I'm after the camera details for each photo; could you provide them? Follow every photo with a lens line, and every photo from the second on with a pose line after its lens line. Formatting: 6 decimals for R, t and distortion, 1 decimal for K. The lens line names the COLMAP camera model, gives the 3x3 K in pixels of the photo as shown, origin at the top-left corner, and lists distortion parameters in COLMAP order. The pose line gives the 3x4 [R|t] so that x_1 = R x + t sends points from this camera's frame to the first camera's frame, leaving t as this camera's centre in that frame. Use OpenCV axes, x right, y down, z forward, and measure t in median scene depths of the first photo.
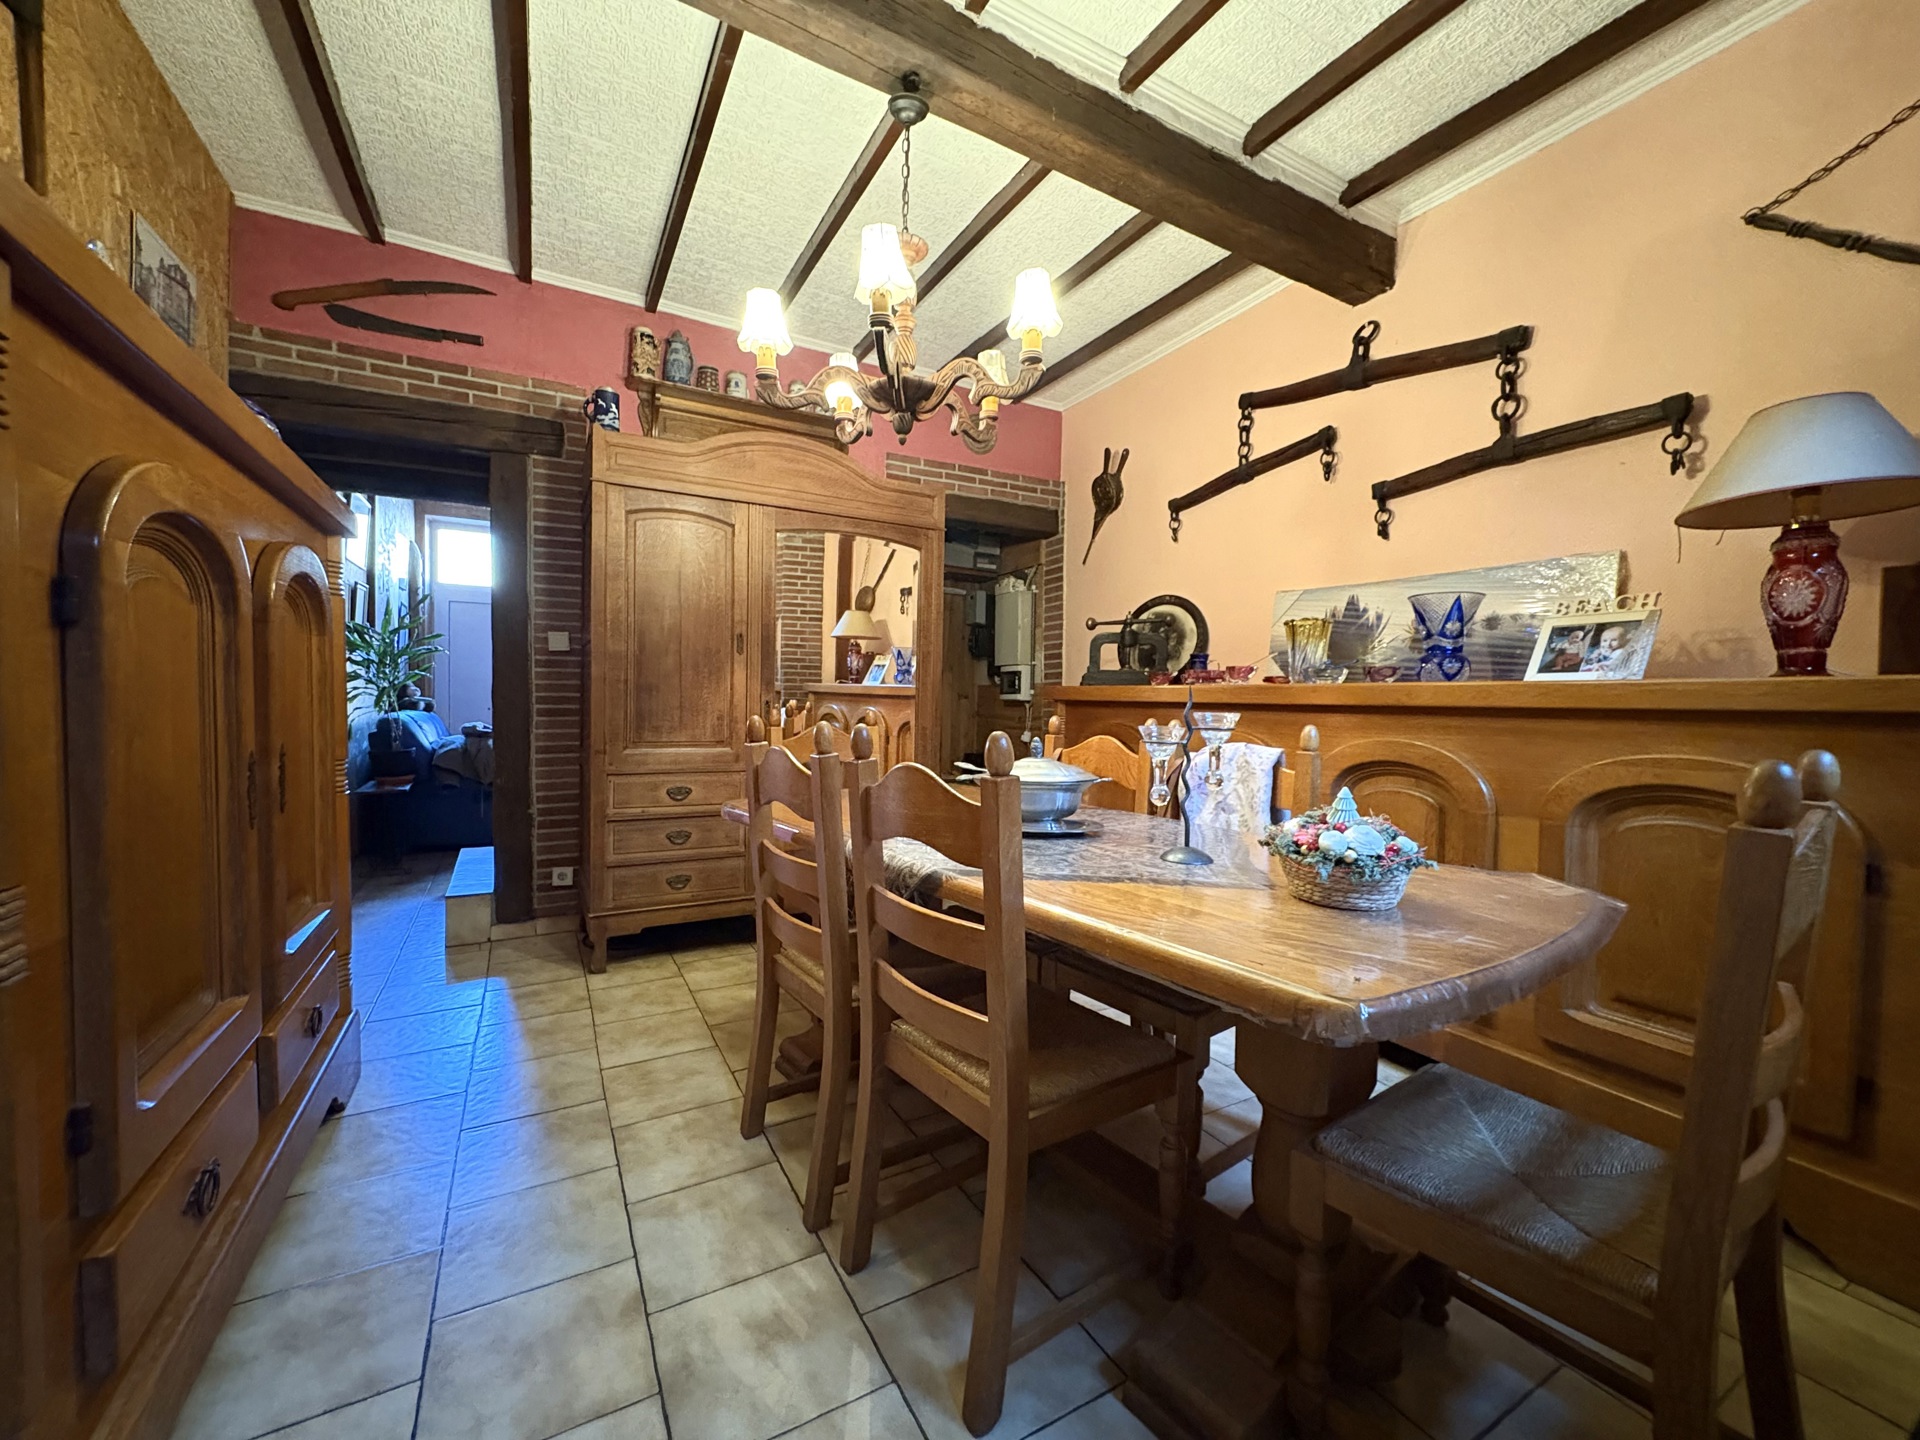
lens RADIAL K [[767.1, 0, 959.0], [0, 767.1, 720.8], [0, 0, 1]] dist [0.000860, 0.000006]
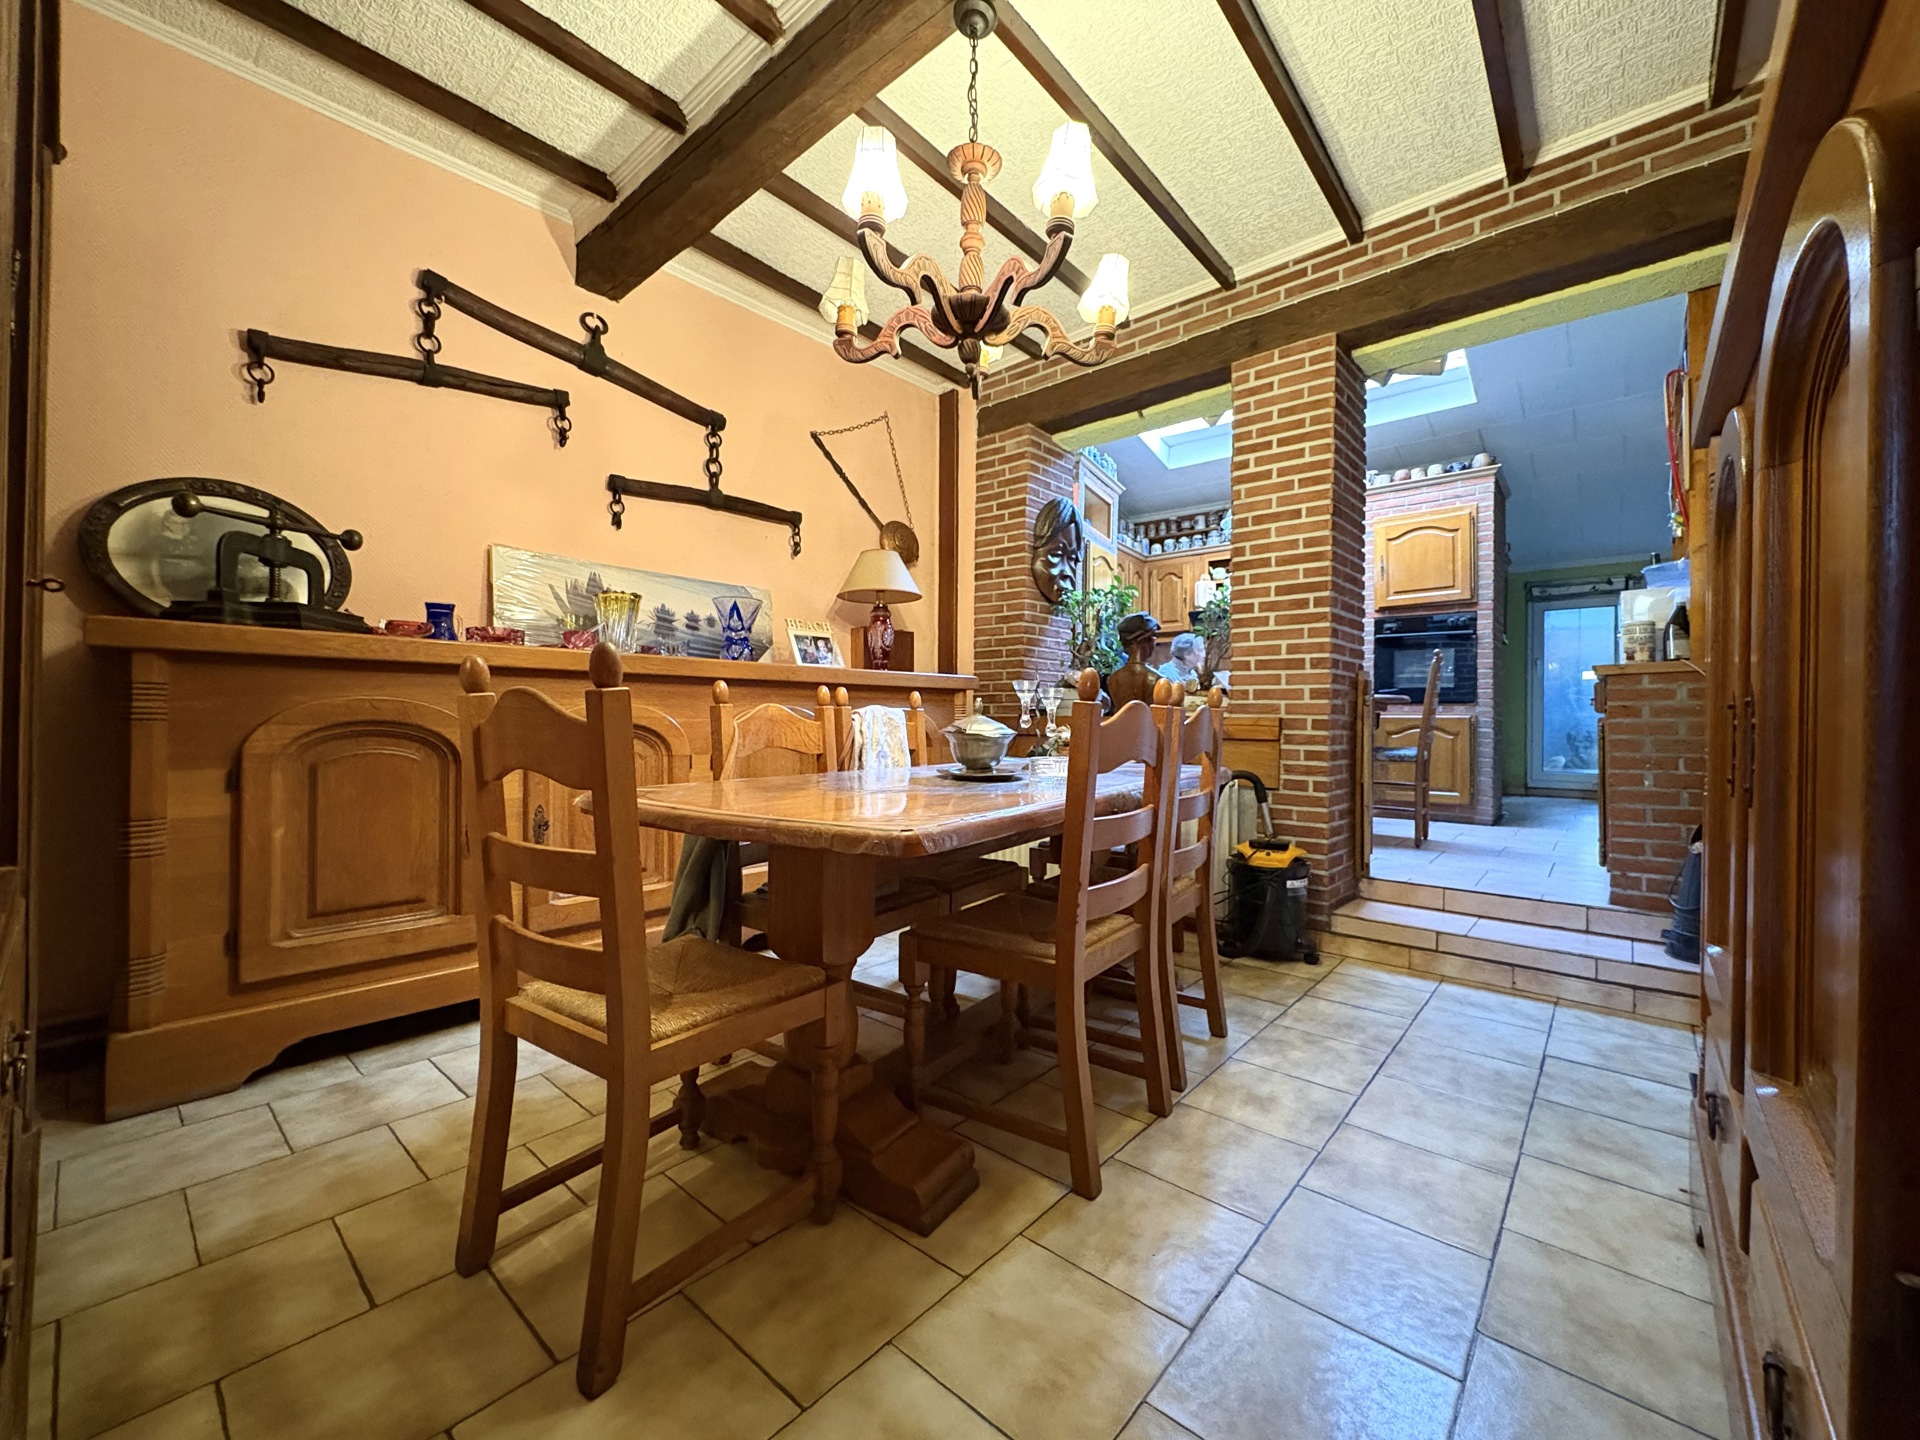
lens RADIAL K [[767.1, 0, 954.2], [0, 767.1, 720.5], [0, 0, 1]] dist [0.000860, 0.000006]
pose [[-0.334782, -0.018202, 0.942120, -0.742546], [0.017767, 0.999514, 0.025624, 0.020218], [-0.942128, 0.025317, -0.334296, 1.064652]]
